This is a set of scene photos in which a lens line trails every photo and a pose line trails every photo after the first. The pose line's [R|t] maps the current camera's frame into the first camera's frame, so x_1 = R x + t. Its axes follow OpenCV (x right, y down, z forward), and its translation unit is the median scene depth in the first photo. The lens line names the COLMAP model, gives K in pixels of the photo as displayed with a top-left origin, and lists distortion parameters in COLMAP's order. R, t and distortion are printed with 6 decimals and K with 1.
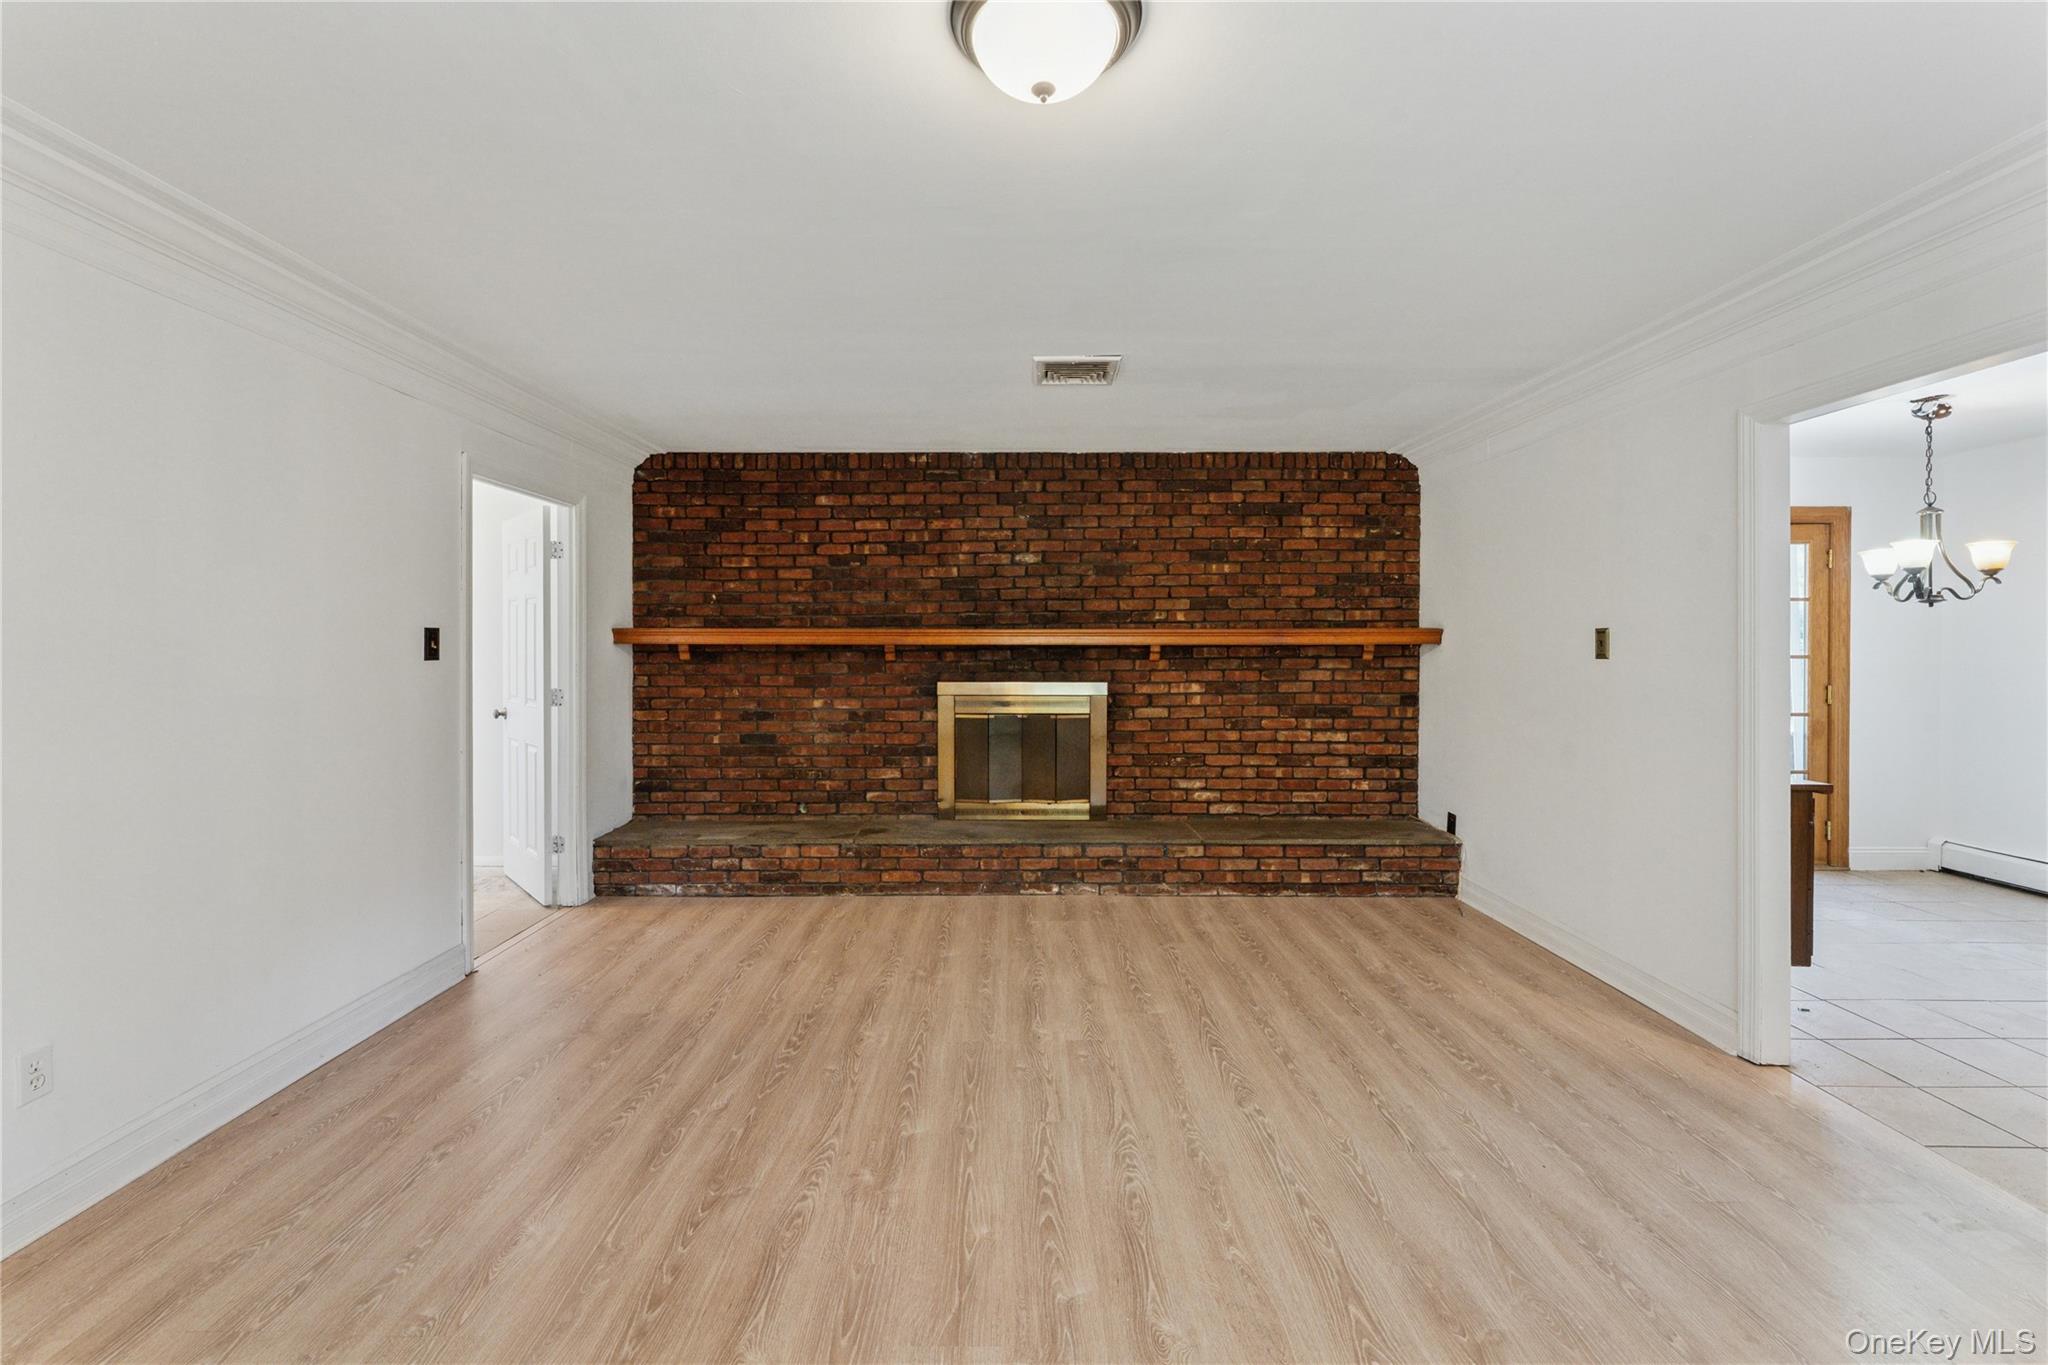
lens RADIAL K [[855.4, 0, 1014.9], [0, 855.4, 634.3], [0, 0, 1]] dist [0.001473, 0.000083]
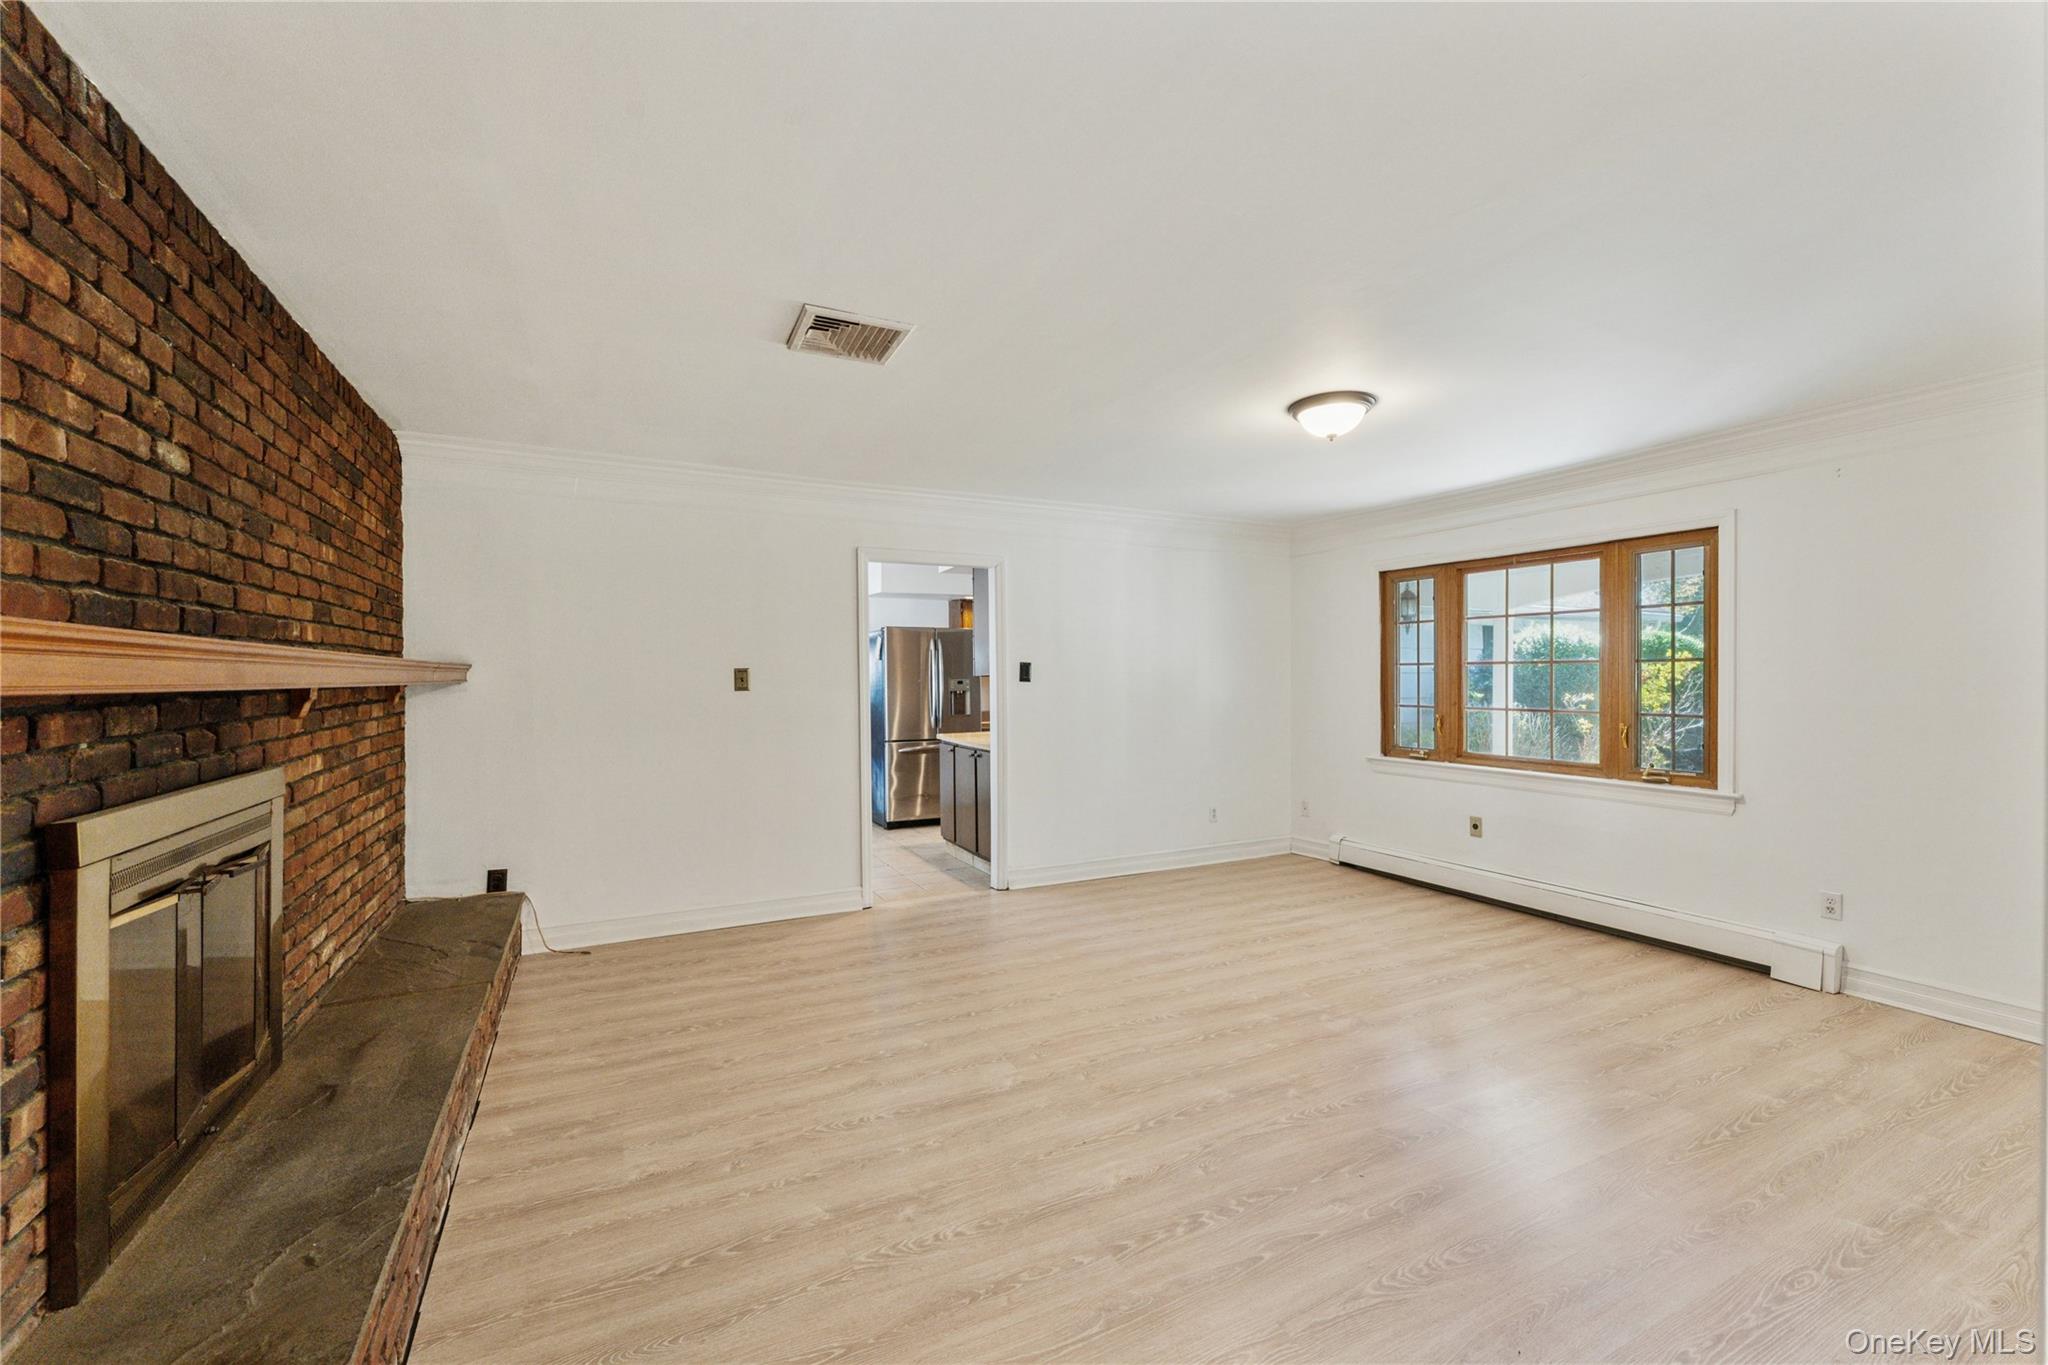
lens RADIAL K [[813.9, 0, 1024.0], [0, 813.9, 682.5], [0, 0, 1]] dist [-0.000350, -0.000033]
pose [[-0.449810, -0.004266, 0.893114, -0.732585], [-0.003644, 0.999989, 0.002941, 0.010166], [-0.893117, -0.001932, -0.449820, 1.294675]]
